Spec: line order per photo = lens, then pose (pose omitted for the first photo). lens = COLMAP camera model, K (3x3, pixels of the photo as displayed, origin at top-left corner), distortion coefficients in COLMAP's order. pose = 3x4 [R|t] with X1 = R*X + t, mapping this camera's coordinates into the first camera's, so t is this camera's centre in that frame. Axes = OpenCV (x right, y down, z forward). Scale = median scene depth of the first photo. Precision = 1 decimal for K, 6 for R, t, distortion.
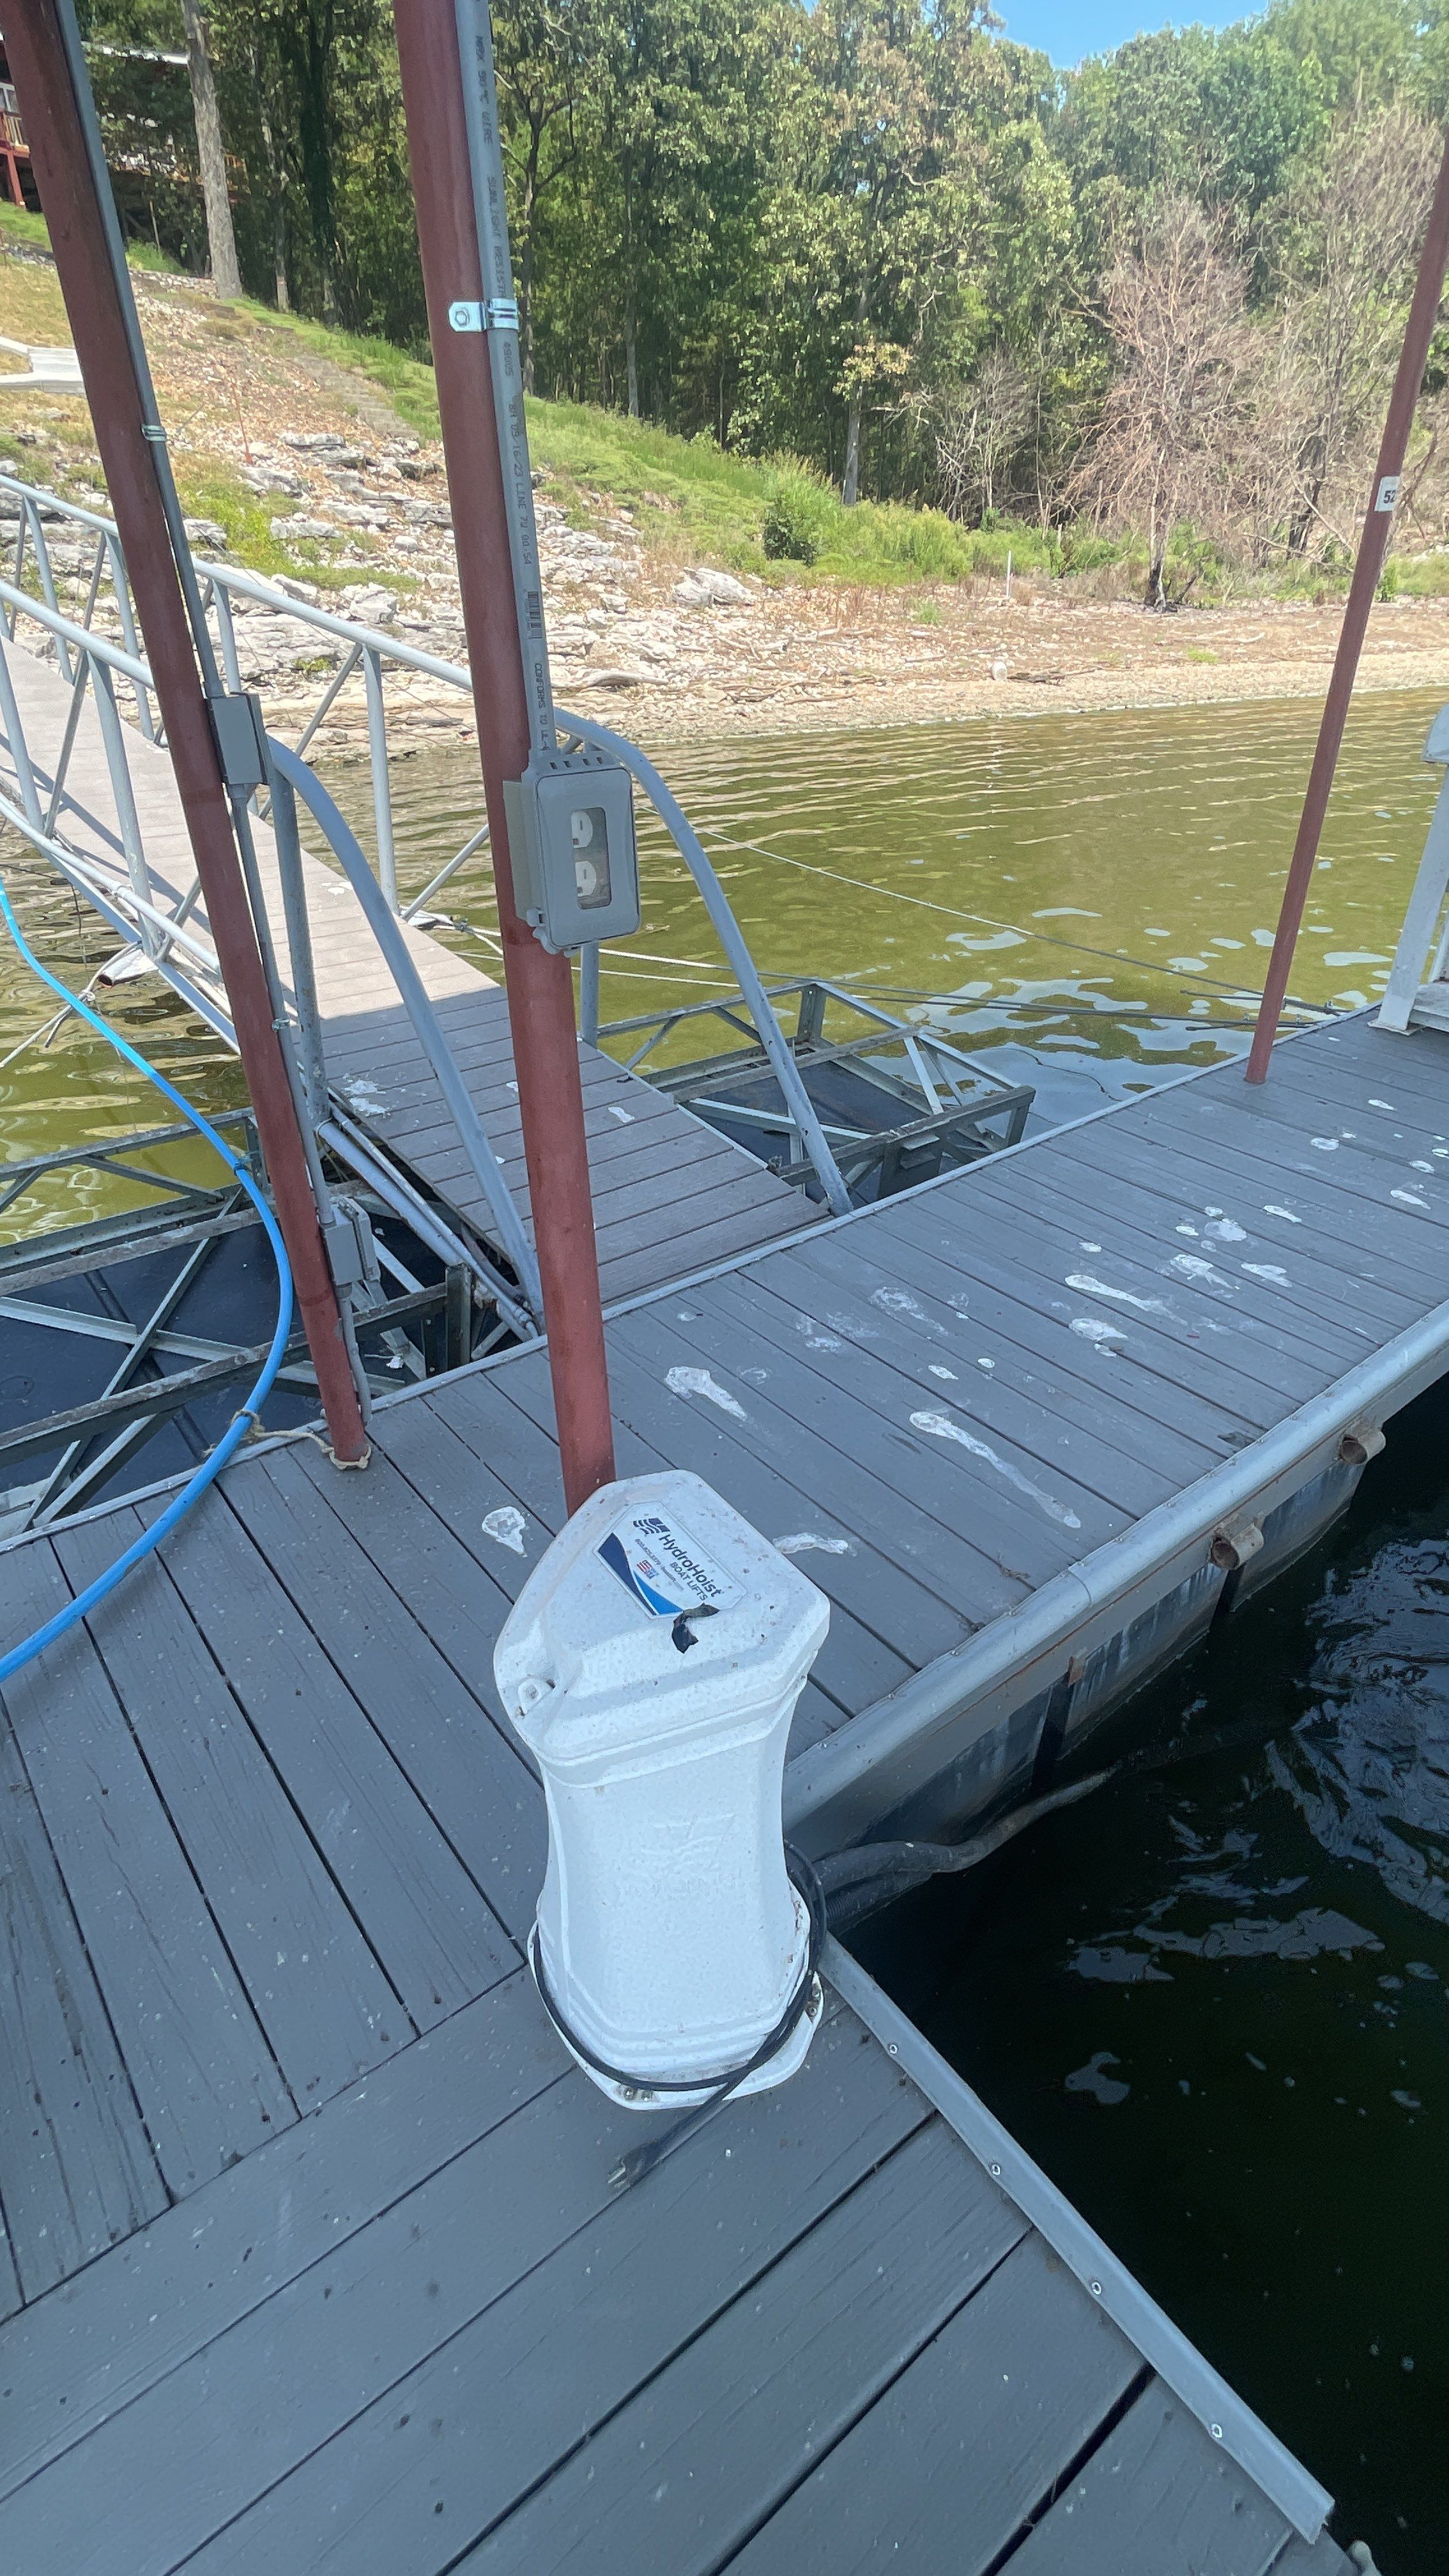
lens RADIAL K [[1210.6, 0, 722.2], [0, 1210.6, 1288.1], [0, 0, 1]] dist [-0.000307, -0.001493]
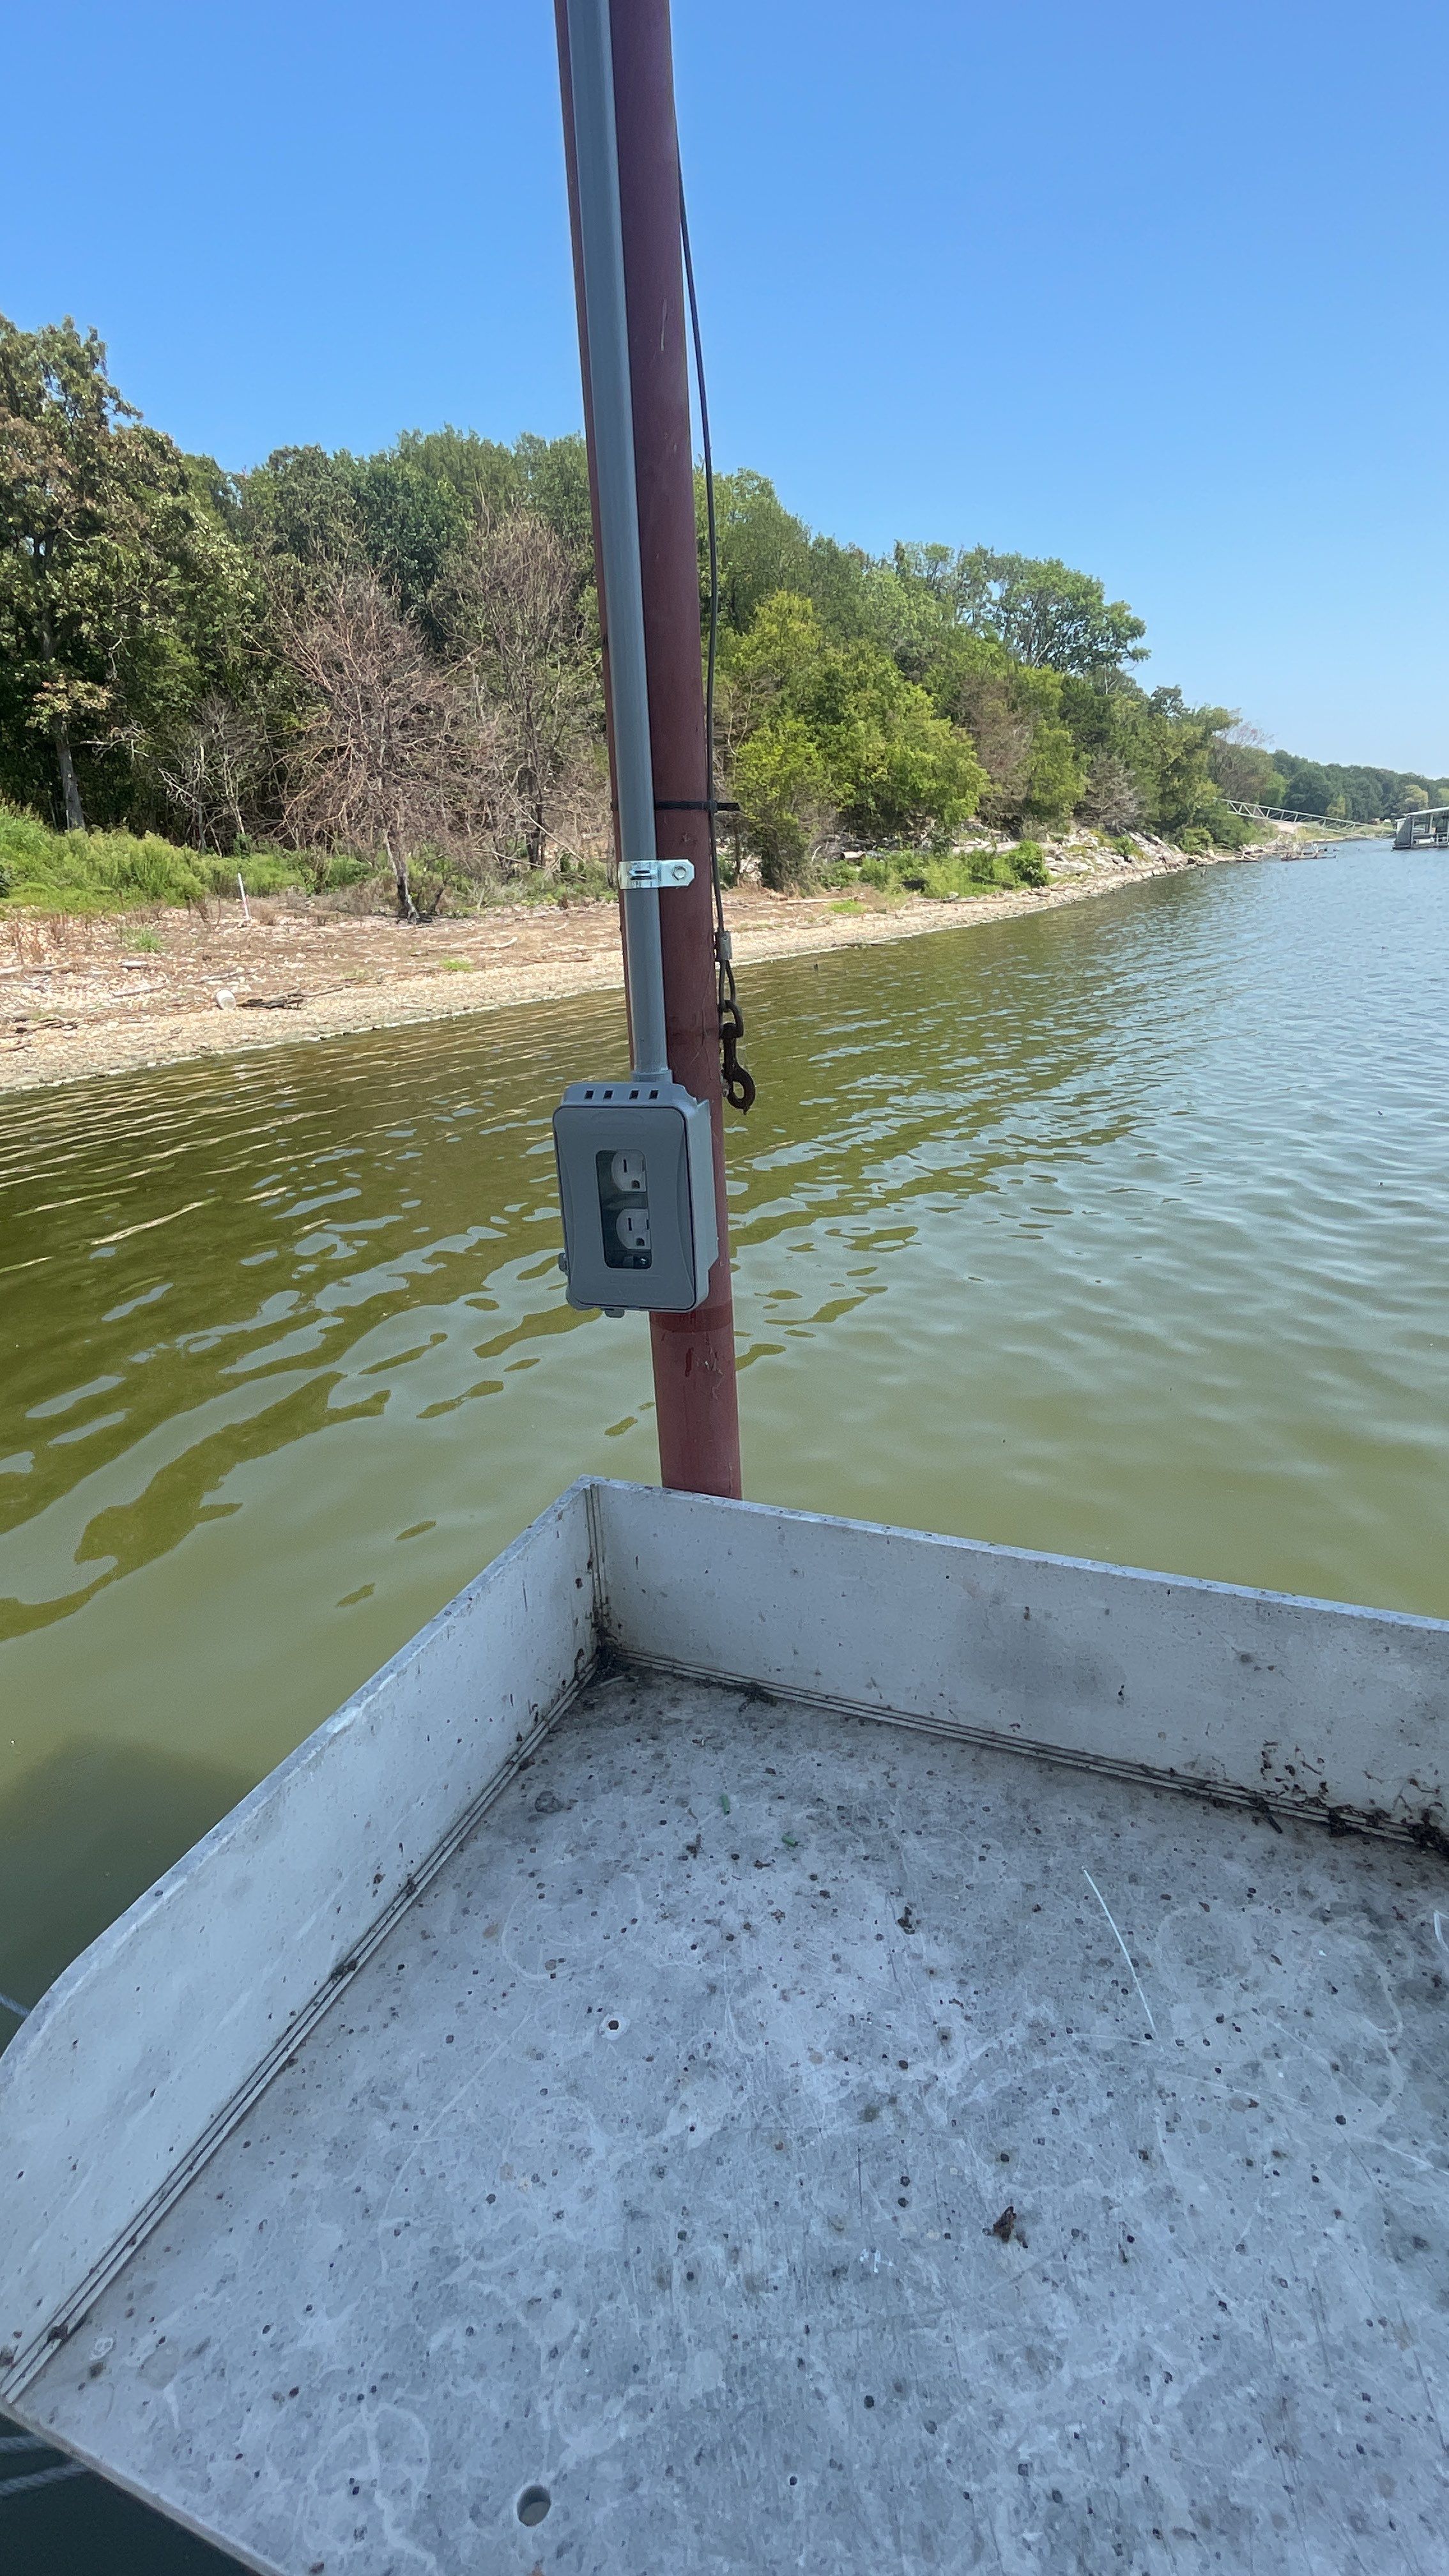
lens RADIAL K [[1210.6, 0, 724.9], [0, 1210.6, 1287.6], [0, 0, 1]] dist [-0.000307, -0.001493]
pose [[0.870518, -0.190696, 0.453689, 0.062256], [0.282244, 0.948653, -0.142816, -0.051351], [-0.403159, 0.252375, 0.879642, 0.083221]]
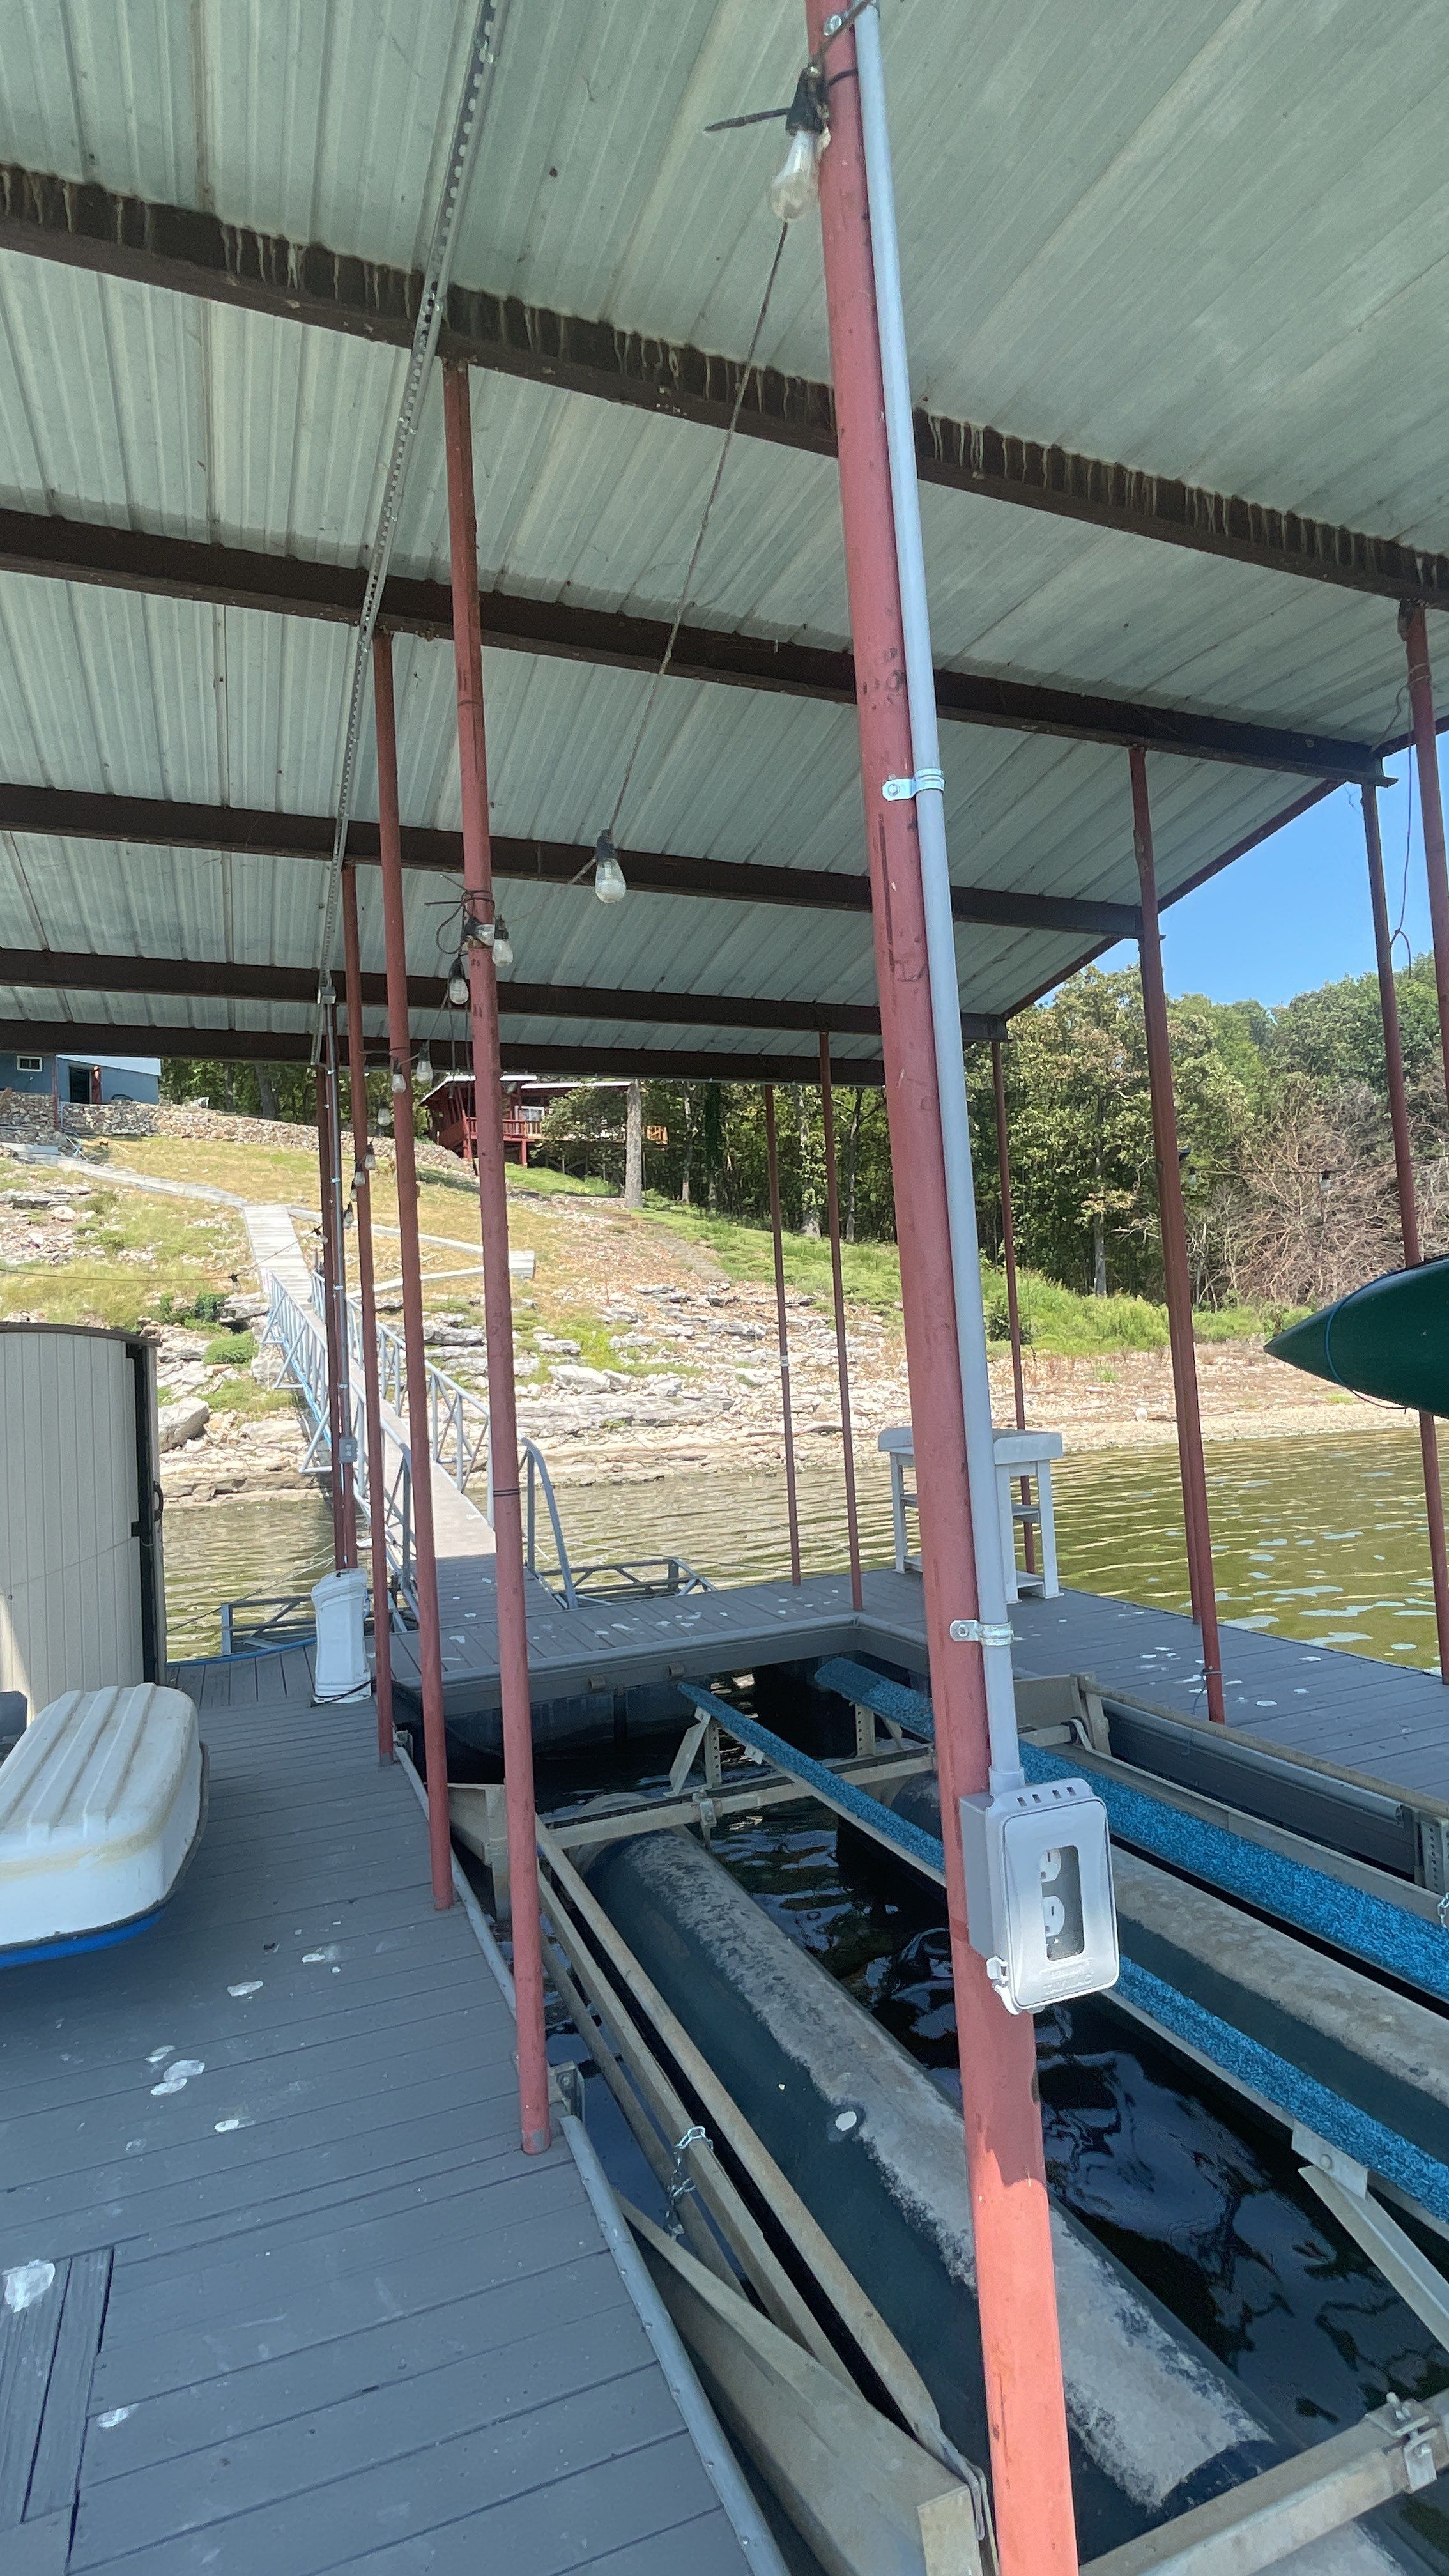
lens RADIAL K [[1210.6, 0, 722.8], [0, 1210.6, 1288.0], [0, 0, 1]] dist [-0.000307, -0.001493]
pose [[0.959830, -0.055297, -0.275079, 0.095619], [-0.105049, 0.838260, -0.535057, 0.056820], [0.260174, 0.542460, 0.798778, -0.108859]]
